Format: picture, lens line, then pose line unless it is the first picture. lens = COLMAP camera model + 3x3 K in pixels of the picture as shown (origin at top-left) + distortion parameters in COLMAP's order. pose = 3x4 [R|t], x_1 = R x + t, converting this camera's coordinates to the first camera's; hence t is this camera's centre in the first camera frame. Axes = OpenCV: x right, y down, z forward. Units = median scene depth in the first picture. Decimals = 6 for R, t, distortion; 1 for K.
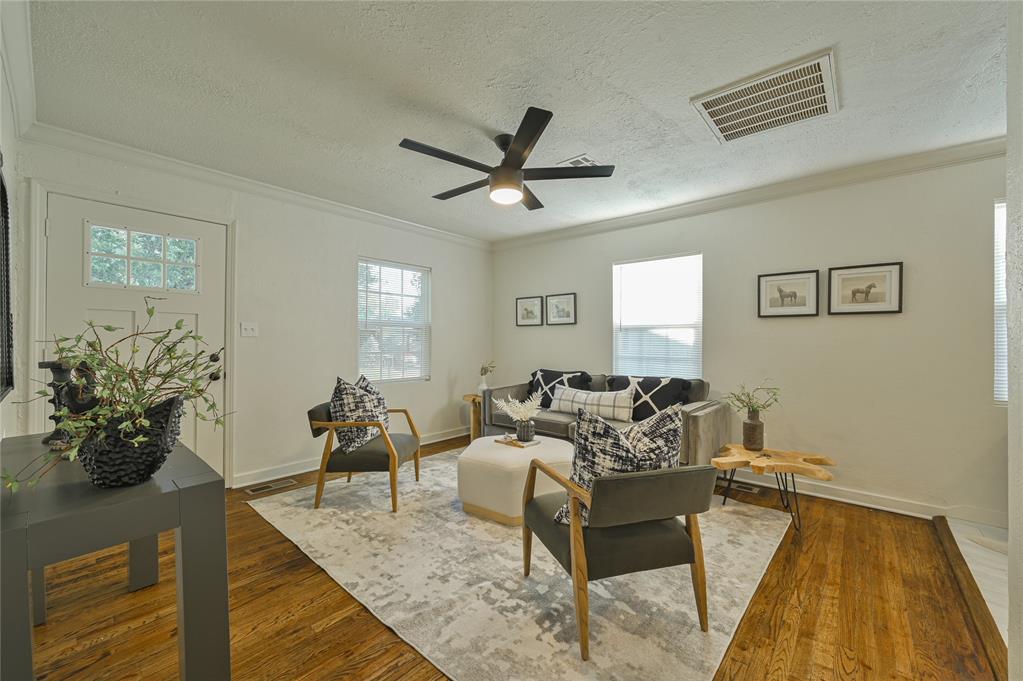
lens RADIAL K [[403.7, 0, 512.7], [0, 403.7, 339.8], [0, 0, 1]] dist [0.001475, 0.000033]
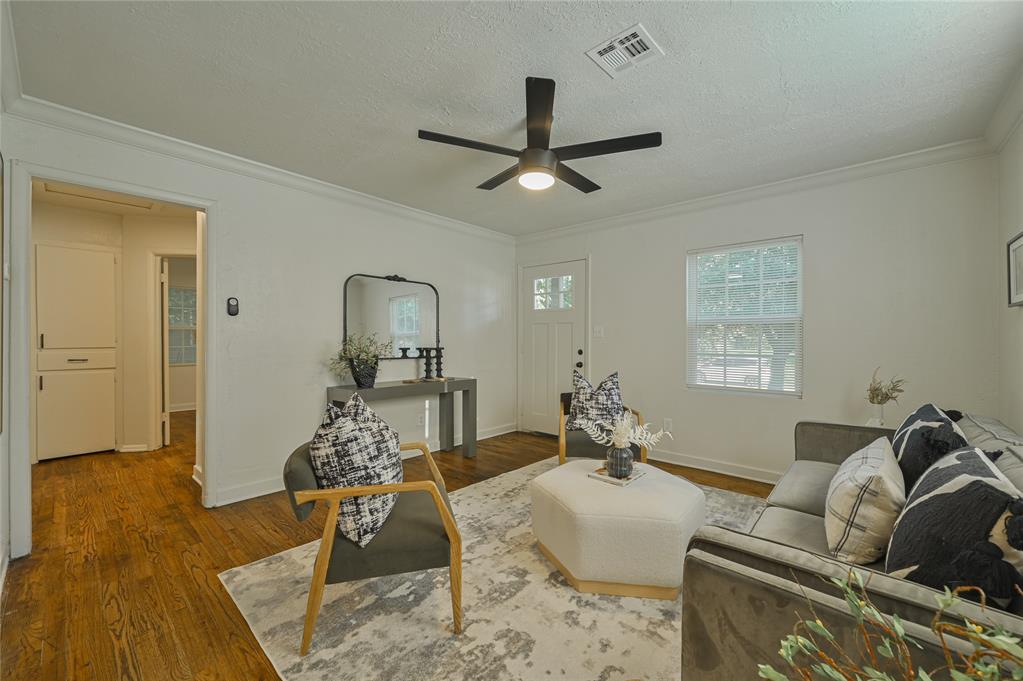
lens RADIAL K [[403.7, 0, 517.2], [0, 403.7, 340.4], [0, 0, 1]] dist [0.001475, 0.000033]
pose [[-0.007952, -0.002492, -0.999965, 0.625959], [-0.005363, 0.999983, -0.002449, 0.005824], [0.999954, 0.005343, -0.007965, 0.672561]]
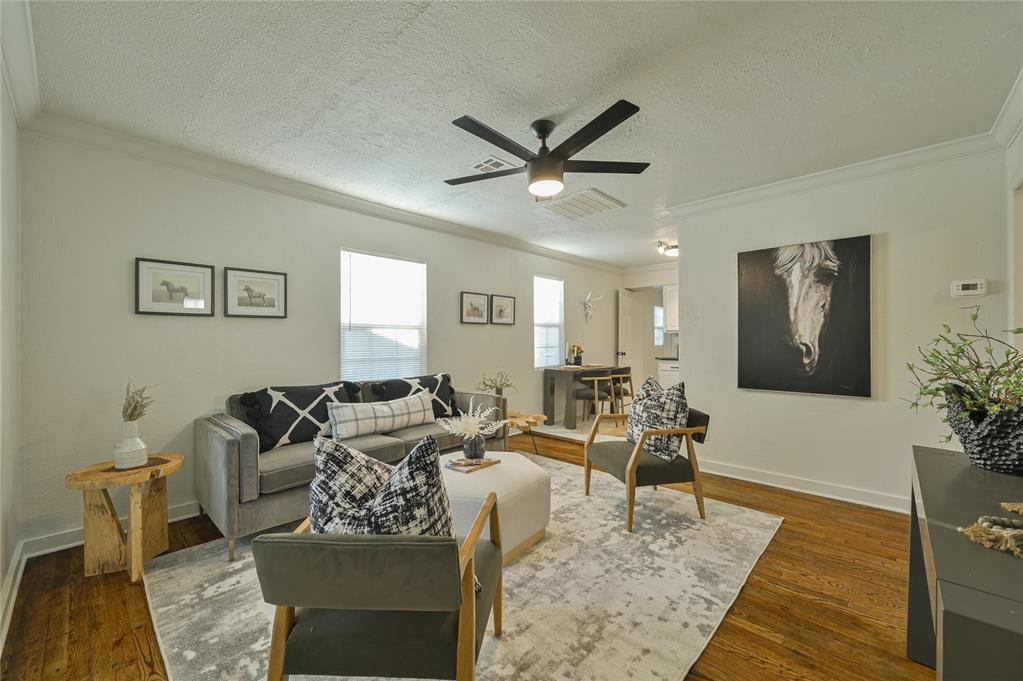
lens RADIAL K [[403.7, 0, 517.8], [0, 403.7, 340.6], [0, 0, 1]] dist [0.001475, 0.000033]
pose [[0.026440, -0.003079, 0.999646, -0.666051], [0.002367, 0.999993, 0.003017, -0.001127], [-0.999648, 0.002286, 0.026447, 0.726429]]
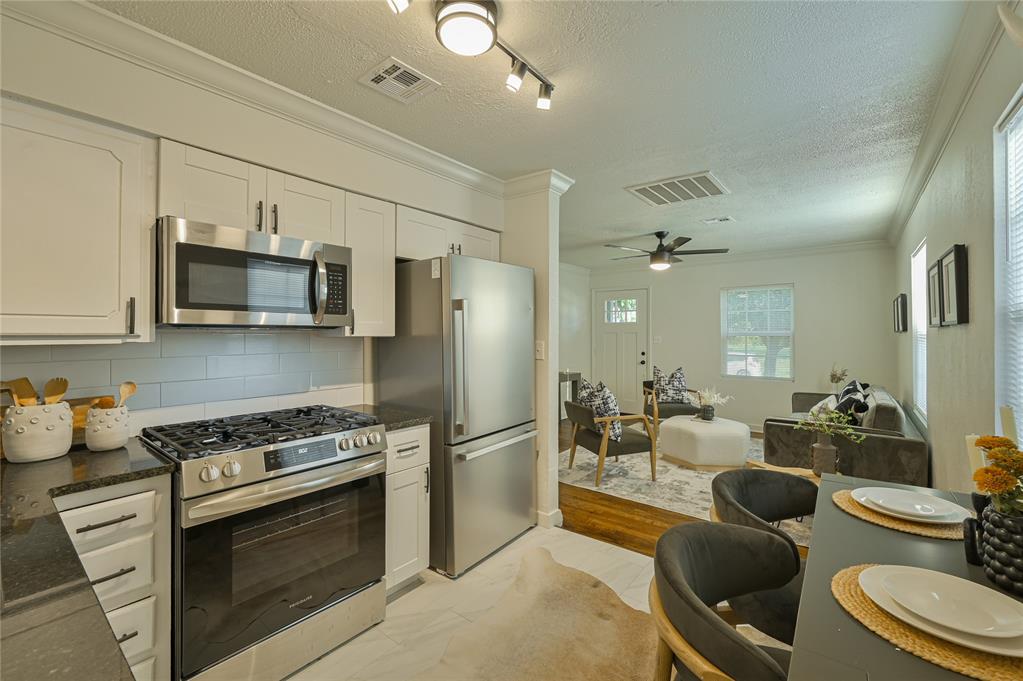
lens RADIAL K [[428.1, 0, 519.1], [0, 428.1, 332.8], [0, 0, 1]] dist [0.001379, -0.000100]
pose [[0.050009, -0.008945, -0.998709, 1.244956], [-0.000272, 0.999960, -0.008970, -0.036858], [0.998749, 0.000720, 0.050005, 0.211514]]
